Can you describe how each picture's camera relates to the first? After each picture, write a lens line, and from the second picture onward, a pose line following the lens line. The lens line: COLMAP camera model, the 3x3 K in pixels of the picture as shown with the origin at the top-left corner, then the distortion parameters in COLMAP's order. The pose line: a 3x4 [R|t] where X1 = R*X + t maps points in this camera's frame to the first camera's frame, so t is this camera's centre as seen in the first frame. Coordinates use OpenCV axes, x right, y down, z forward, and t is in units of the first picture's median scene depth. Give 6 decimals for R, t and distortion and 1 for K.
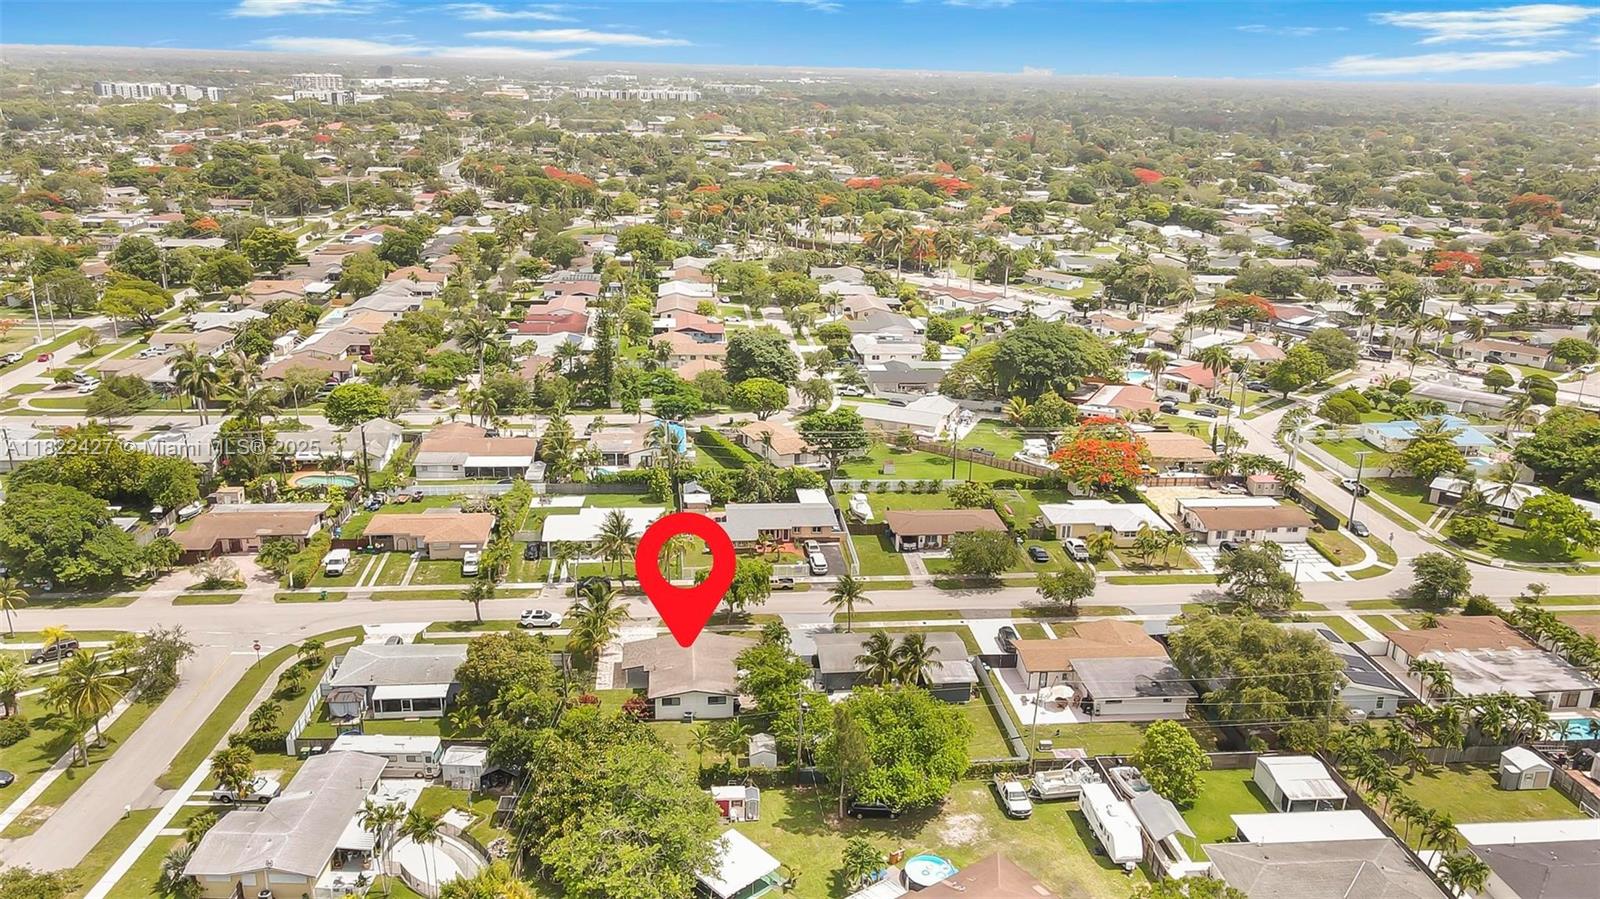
lens RADIAL K [[1226.5, 0, 800.0], [0, 1226.5, 449.5], [0, 0, 1]] dist [-0.000690, 0.000701]
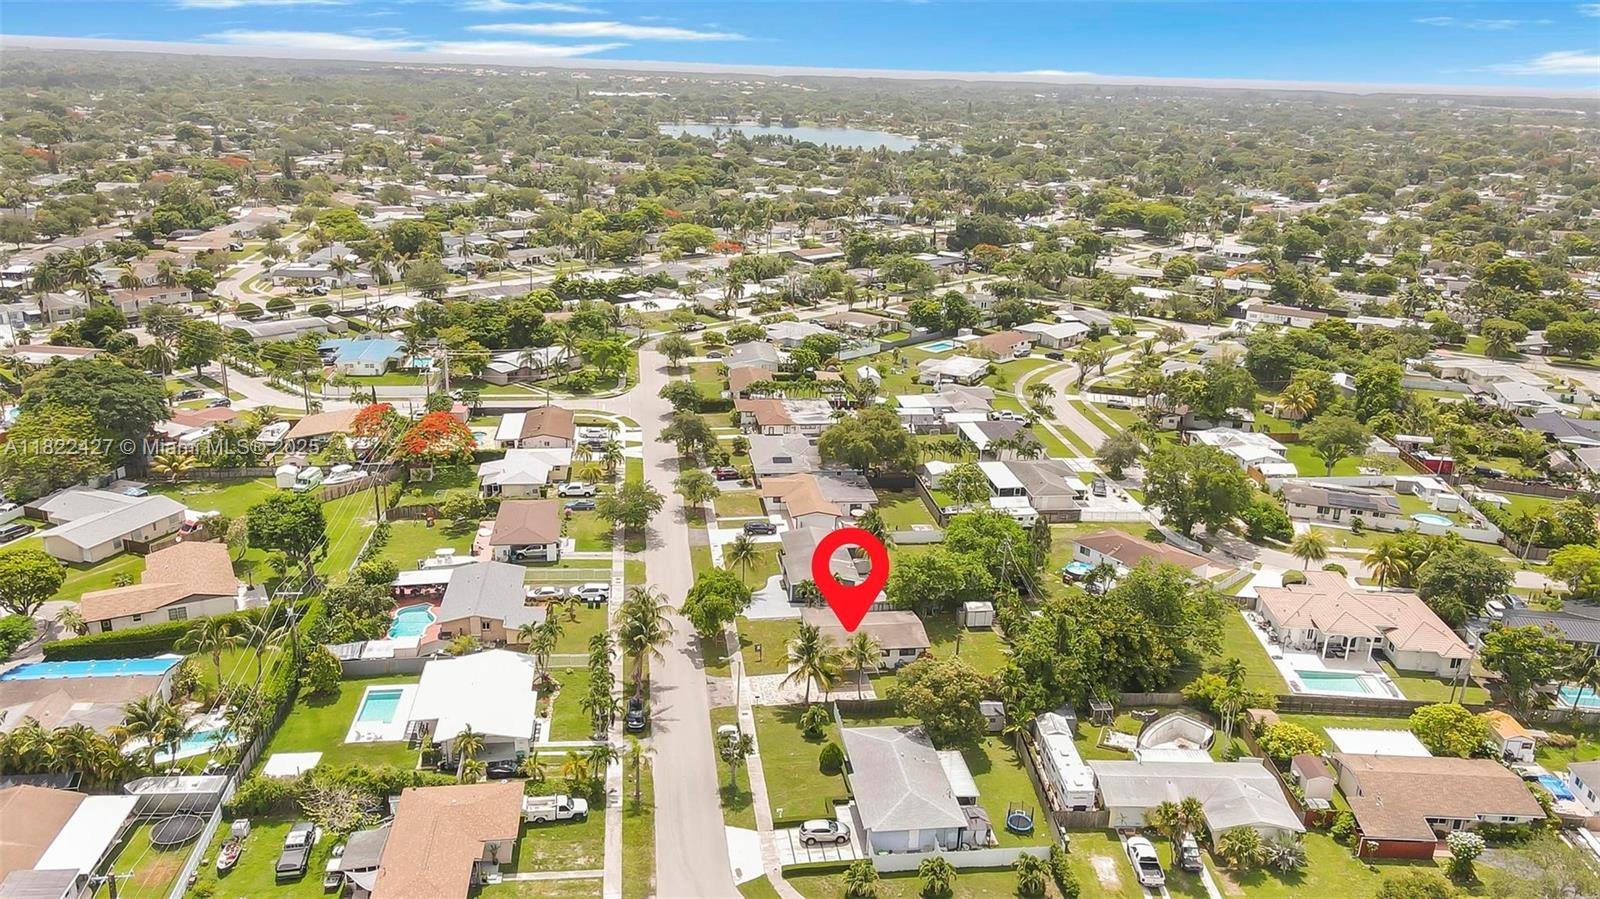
lens RADIAL K [[1226.5, 0, 800.0], [0, 1226.5, 449.5], [0, 0, 1]] dist [-0.000690, 0.000701]
pose [[-0.022983, -0.335717, 0.941683, -0.843792], [0.284539, 0.900779, 0.328079, -0.269006], [-0.958389, 0.275486, 0.074822, 0.764659]]
